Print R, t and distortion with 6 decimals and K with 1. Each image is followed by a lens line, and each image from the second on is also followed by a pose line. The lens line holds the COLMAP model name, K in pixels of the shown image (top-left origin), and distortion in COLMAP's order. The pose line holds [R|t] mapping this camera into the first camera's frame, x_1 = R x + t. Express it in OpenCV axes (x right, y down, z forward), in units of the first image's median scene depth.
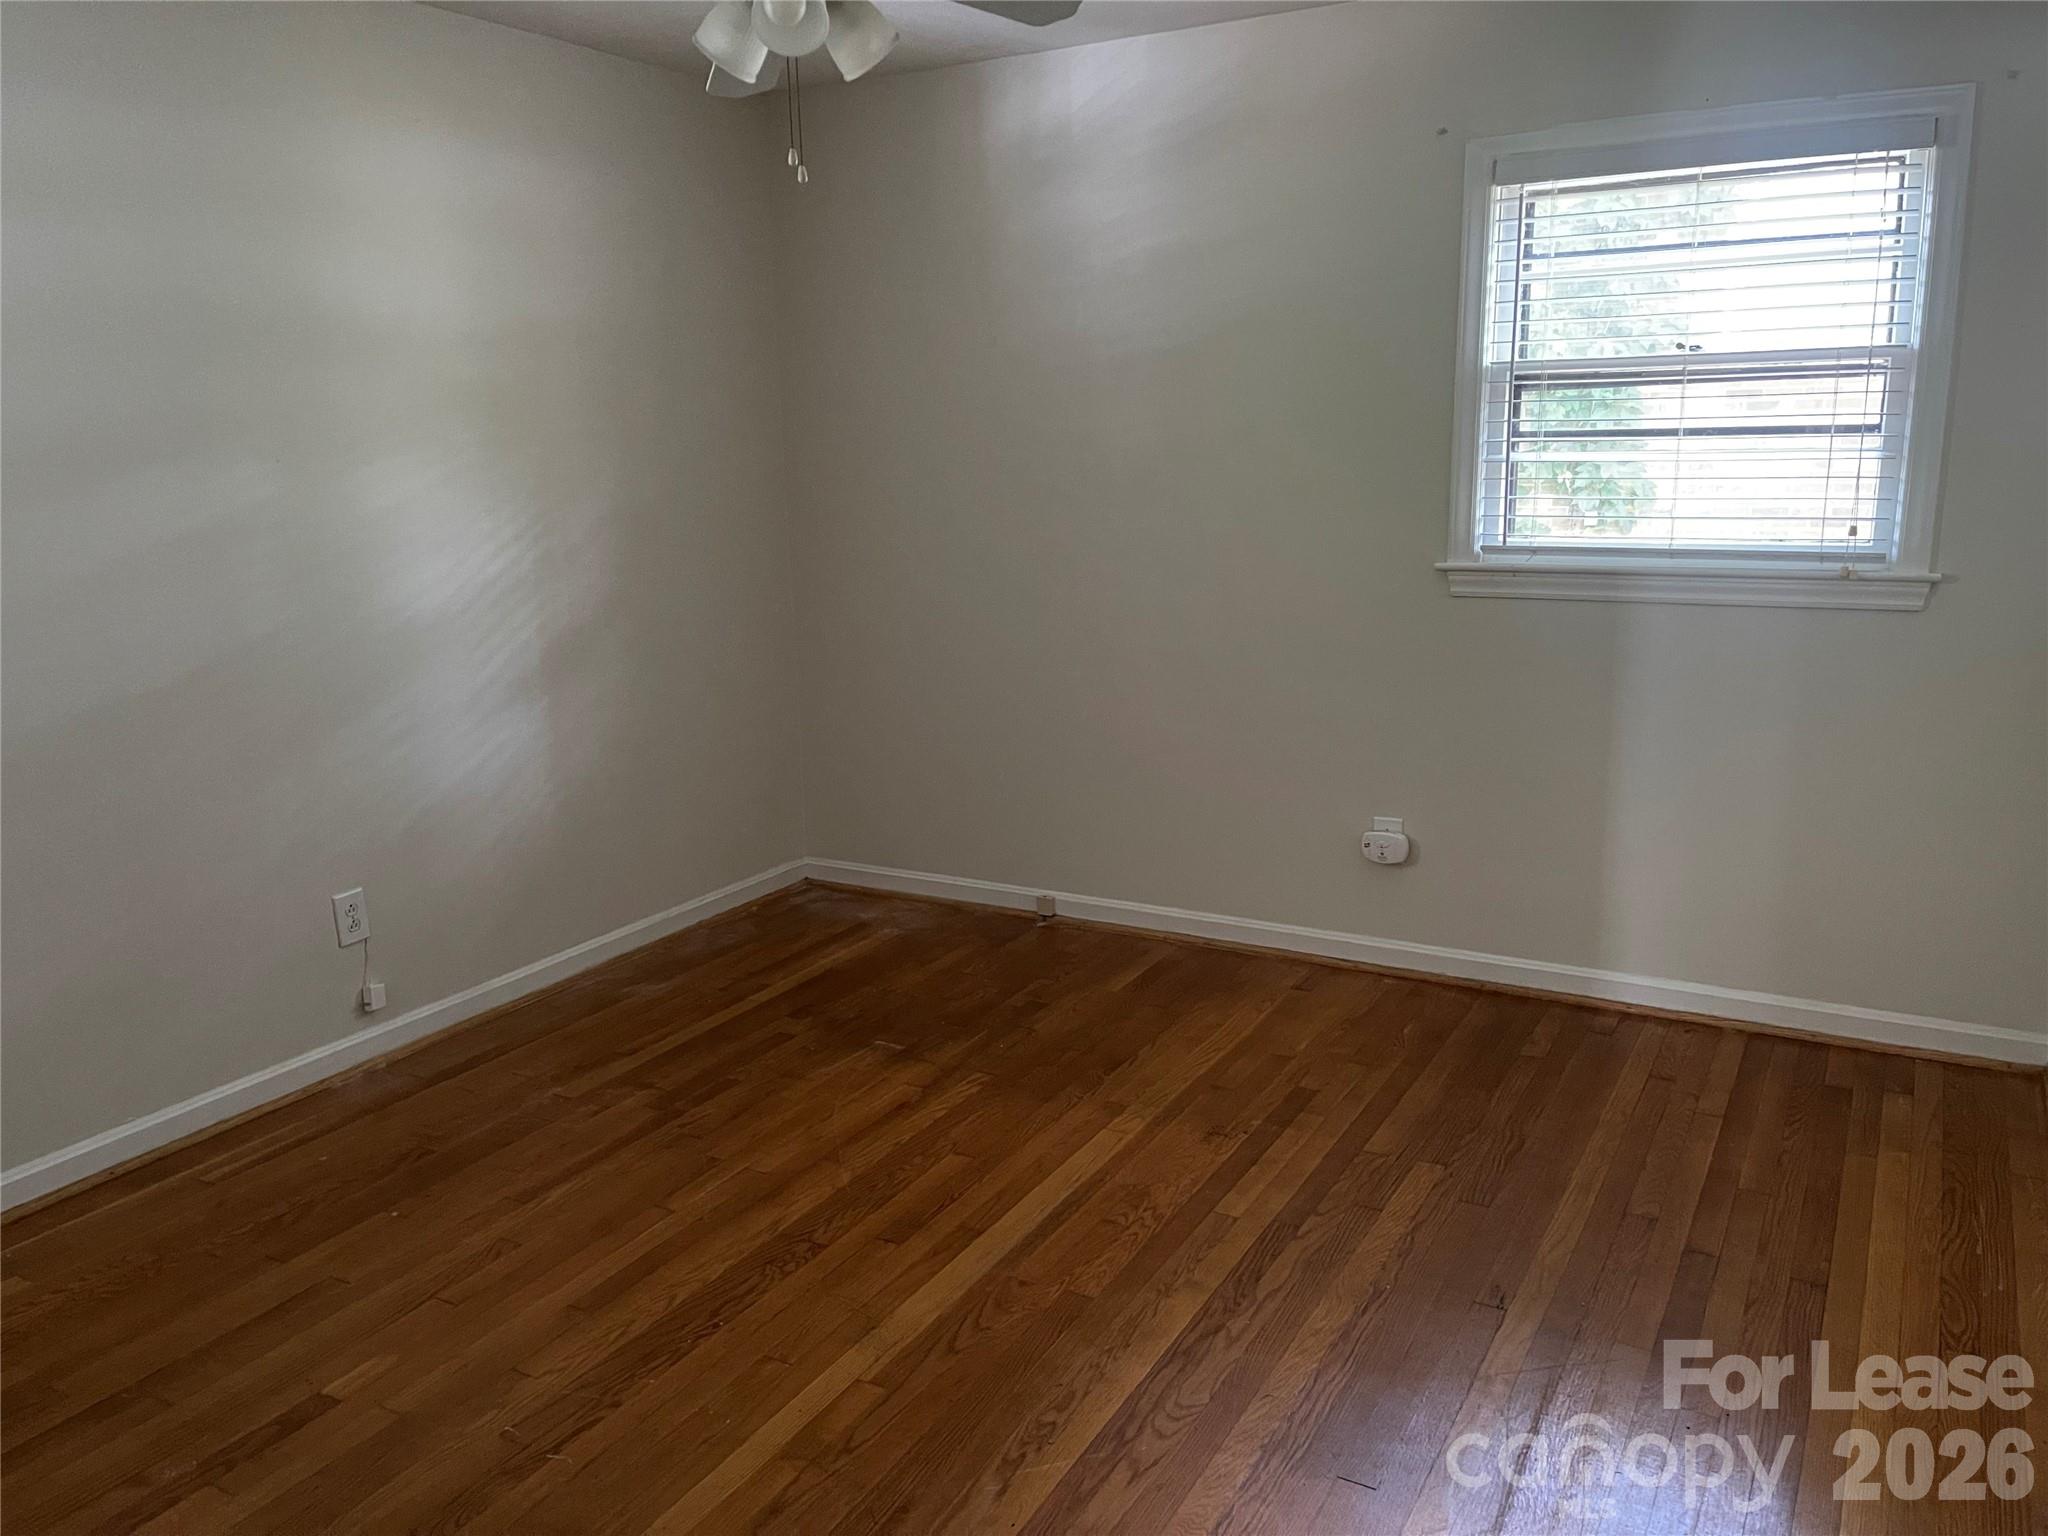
lens RADIAL K [[1542.7, 0, 1034.0], [0, 1542.7, 779.8], [0, 0, 1]] dist [0.070208, -0.091366]
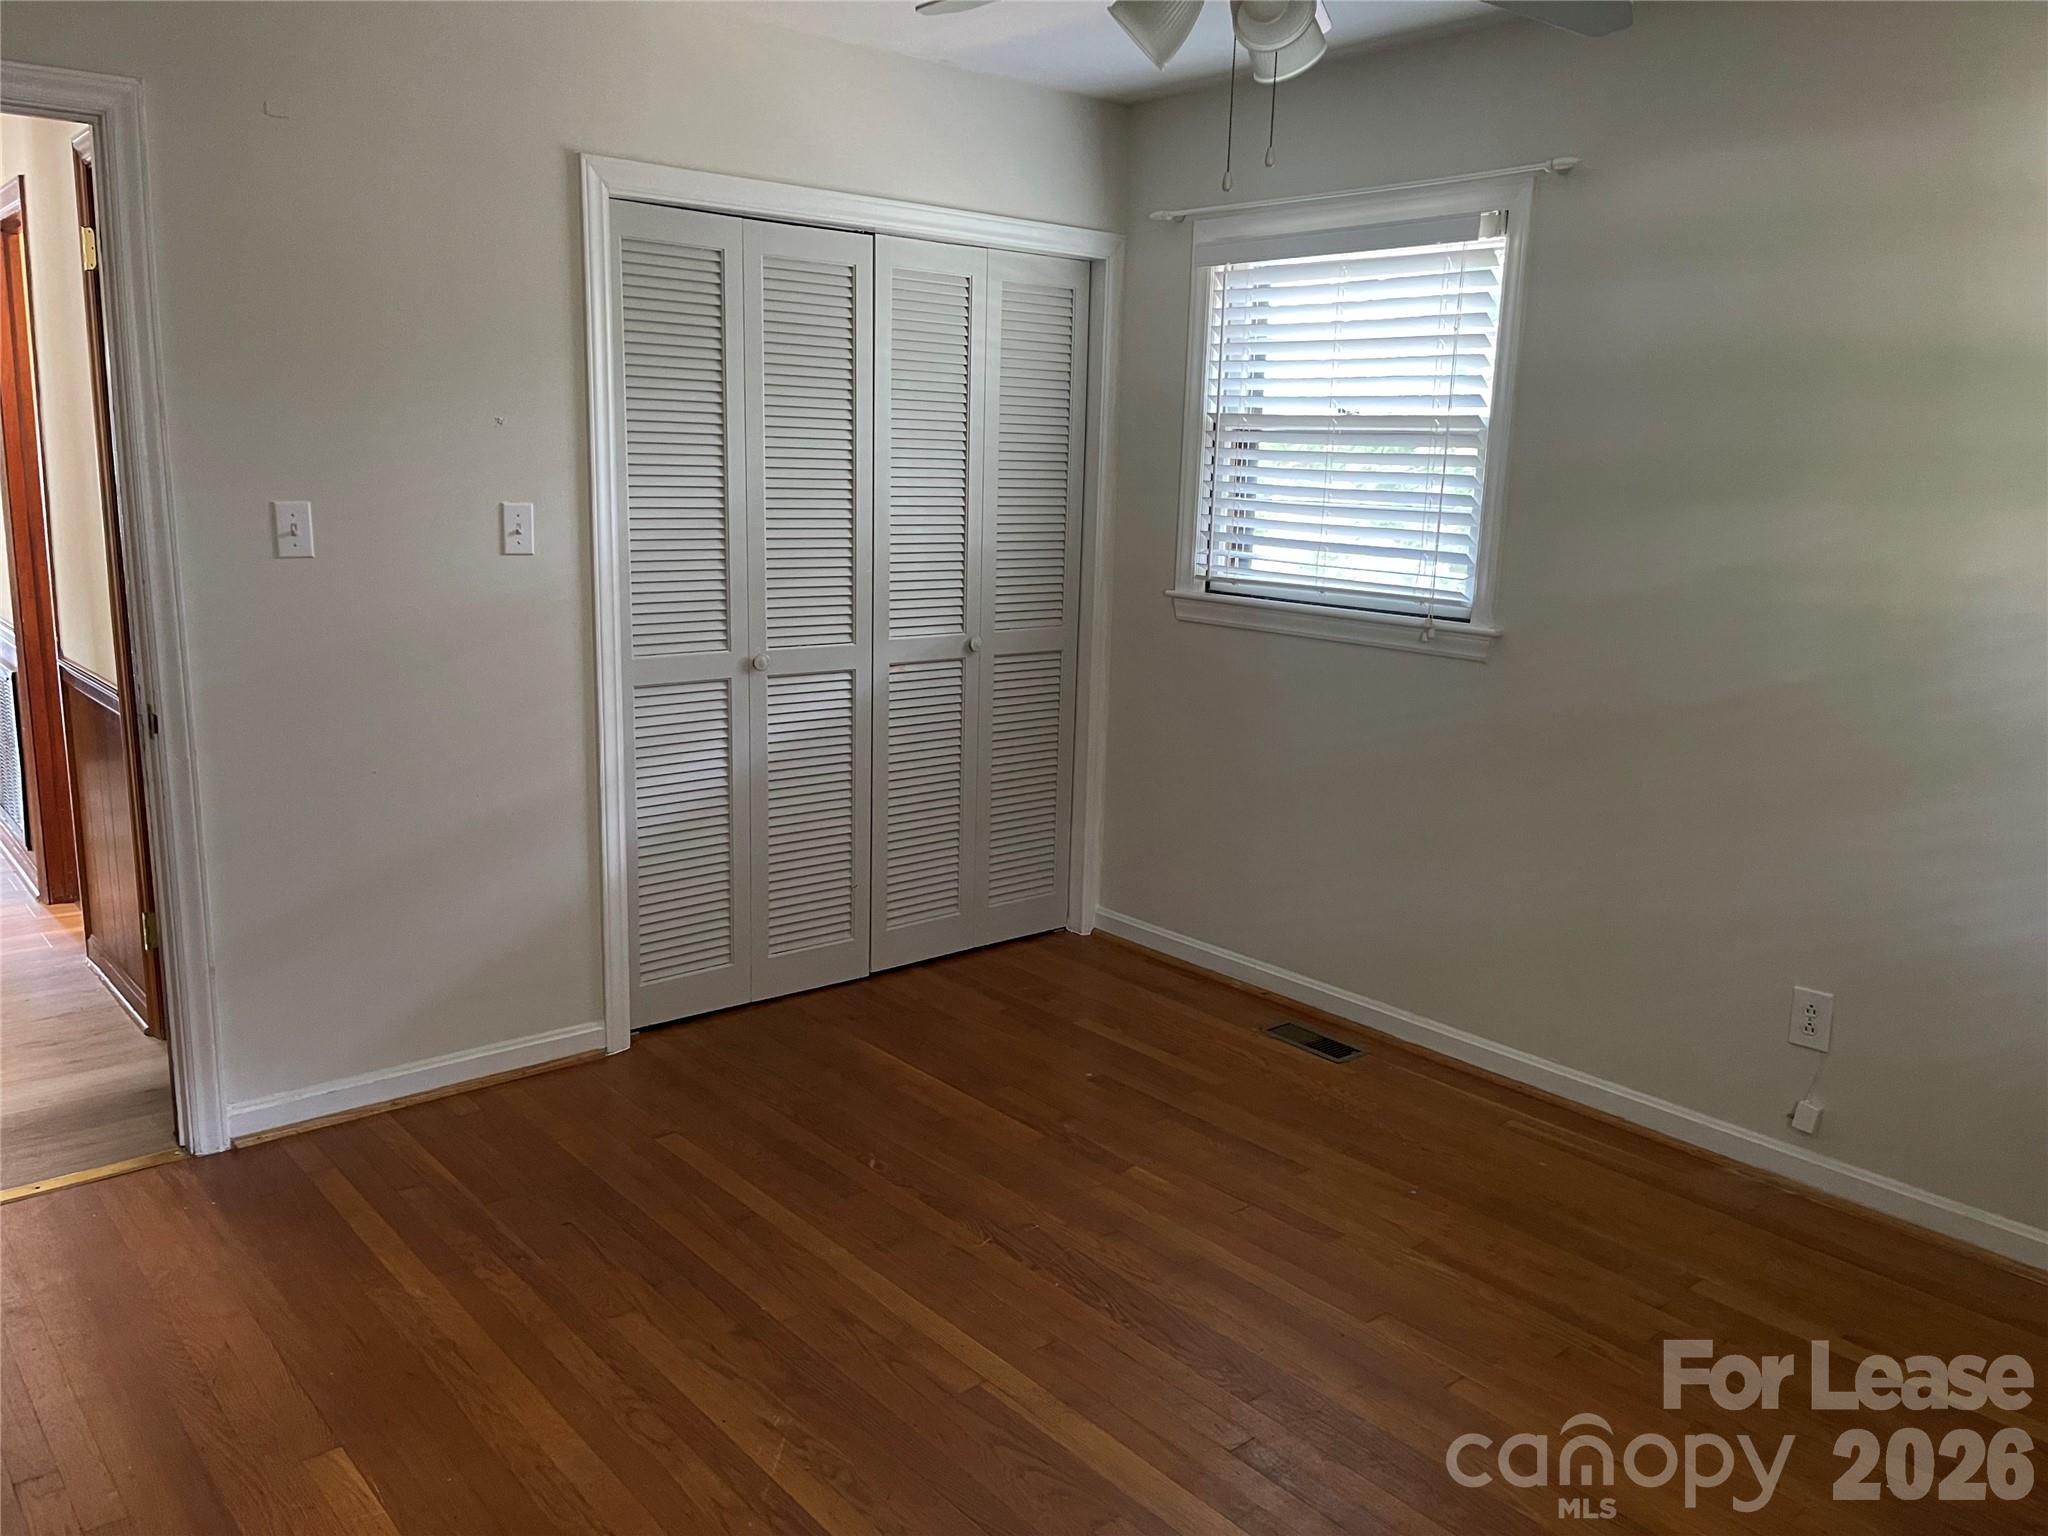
lens RADIAL K [[1542.7, 0, 1034.0], [0, 1542.7, 779.8], [0, 0, 1]] dist [0.070208, -0.091366]
pose [[-0.337694, 0.204951, -0.918672, 0.631173], [-0.226916, 0.929493, 0.290778, -0.248271], [0.913494, 0.306656, -0.267378, 1.006941]]
